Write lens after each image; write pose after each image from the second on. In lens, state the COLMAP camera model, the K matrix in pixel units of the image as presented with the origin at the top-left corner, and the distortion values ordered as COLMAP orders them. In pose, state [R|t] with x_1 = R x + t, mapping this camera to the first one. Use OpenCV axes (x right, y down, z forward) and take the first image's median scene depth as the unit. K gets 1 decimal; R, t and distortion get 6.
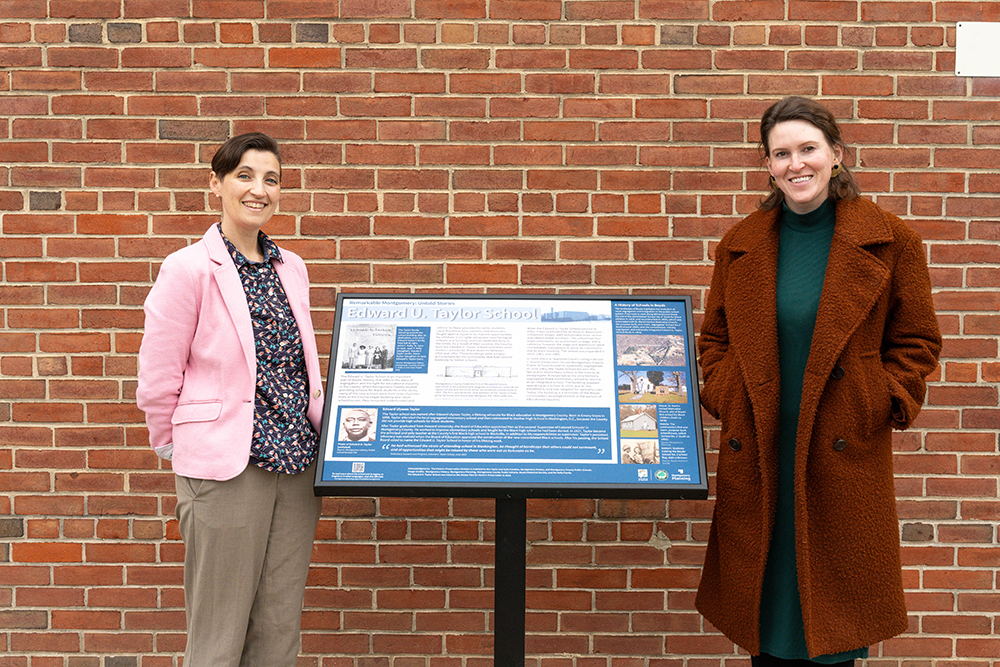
lens RADIAL K [[1535.0, 0, 520.9], [0, 1535.0, 315.6], [0, 0, 1]] dist [0.014608, 0.000000]
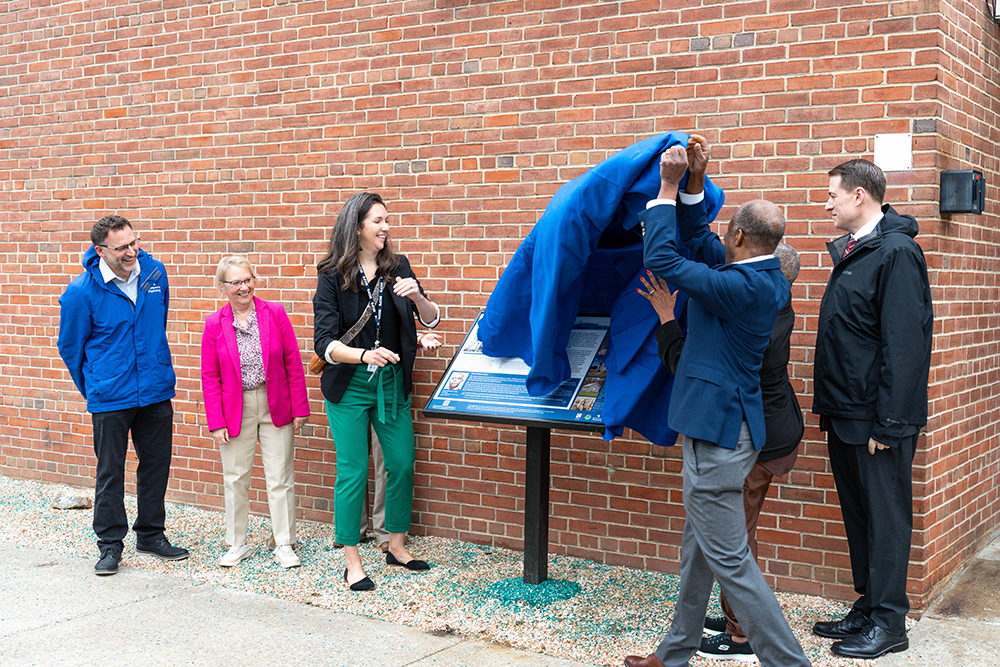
lens RADIAL K [[1269.5, 0, 504.9], [0, 1269.5, 334.6], [0, 0, 1]] dist [0.013017, 0.000000]
pose [[0.841263, 0.028273, -0.539887, 0.642861], [-0.037034, 0.999300, -0.005377, 0.018643], [0.539357, 0.024518, 0.841720, -0.203160]]
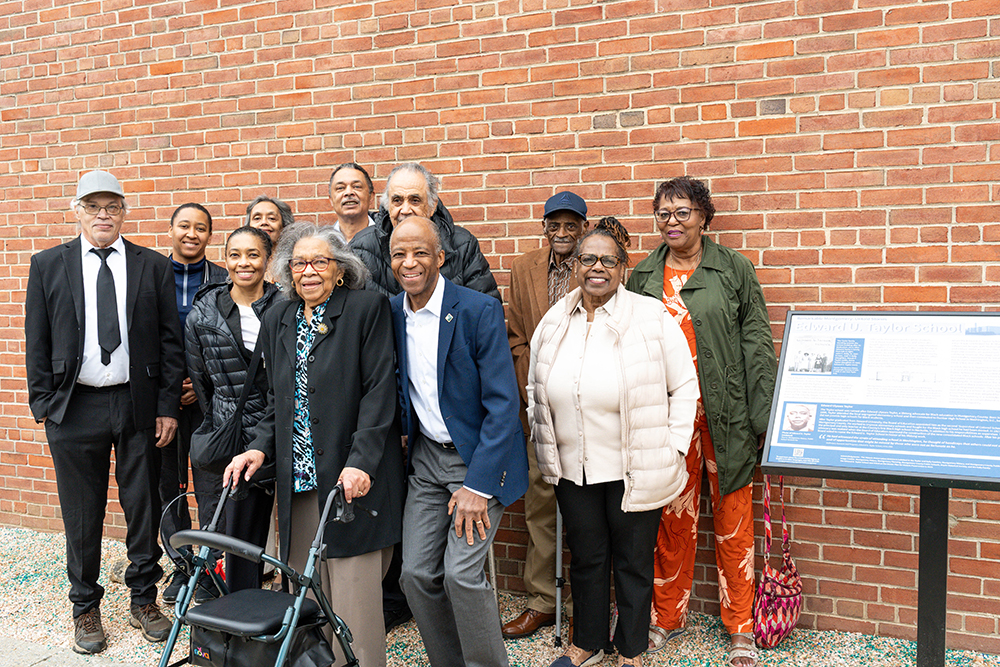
lens RADIAL K [[1018.4, 0, 499.5], [0, 1018.4, 335.5], [0, 0, 1]] dist [0.001778, 0.000000]
pose [[0.907208, 0.008949, -0.420586, 0.016213], [-0.003473, 0.999899, 0.013784, -0.004608], [0.420667, -0.011044, 0.907148, 0.132086]]
